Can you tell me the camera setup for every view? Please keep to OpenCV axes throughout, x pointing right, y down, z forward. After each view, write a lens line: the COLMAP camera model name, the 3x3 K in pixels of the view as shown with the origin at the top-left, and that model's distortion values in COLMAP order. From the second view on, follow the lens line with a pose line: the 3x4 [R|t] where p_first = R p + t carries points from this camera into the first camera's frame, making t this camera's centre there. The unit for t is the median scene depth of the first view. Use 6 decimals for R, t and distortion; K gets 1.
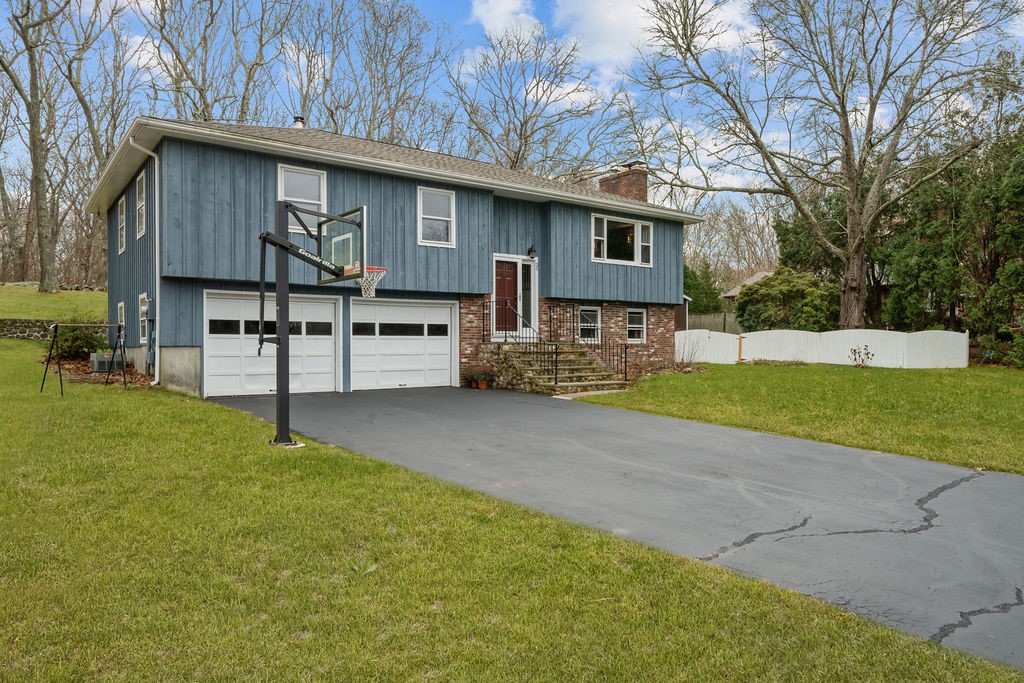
lens RADIAL K [[674.8, 0, 511.5], [0, 674.8, 343.4], [0, 0, 1]] dist [-0.000749, 0.000098]
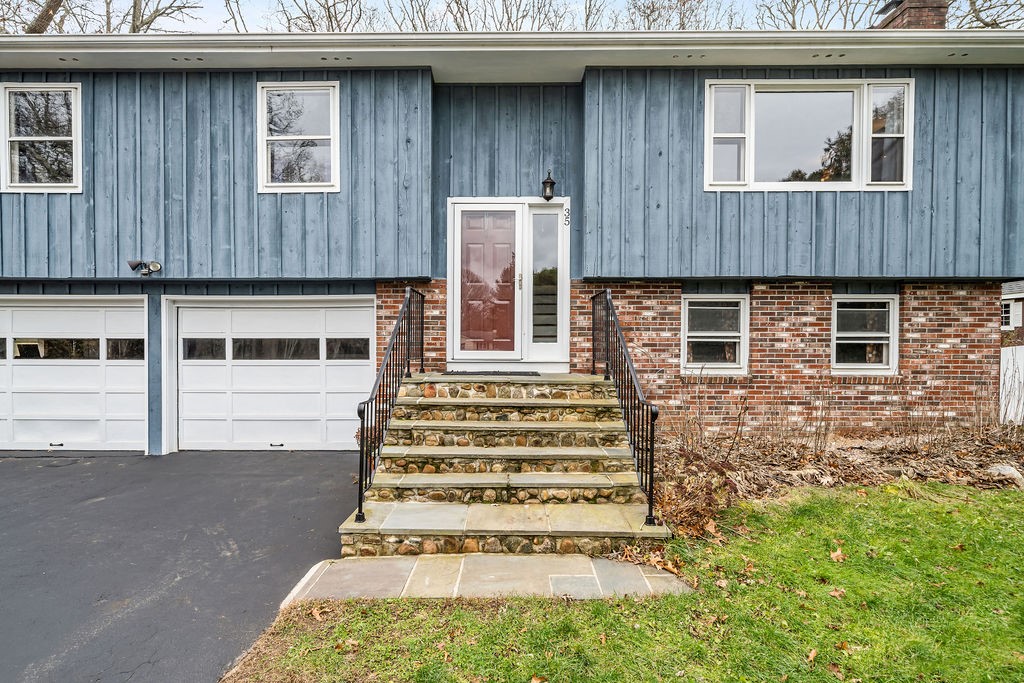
lens RADIAL K [[556.0, 0, 506.0], [0, 556.0, 357.8], [0, 0, 1]] dist [0.003959, -0.000793]
pose [[0.791919, 0.013618, -0.610474, 0.410714], [-0.002431, 0.999814, 0.019151, -0.032320], [0.610621, -0.013682, 0.791805, 1.080013]]
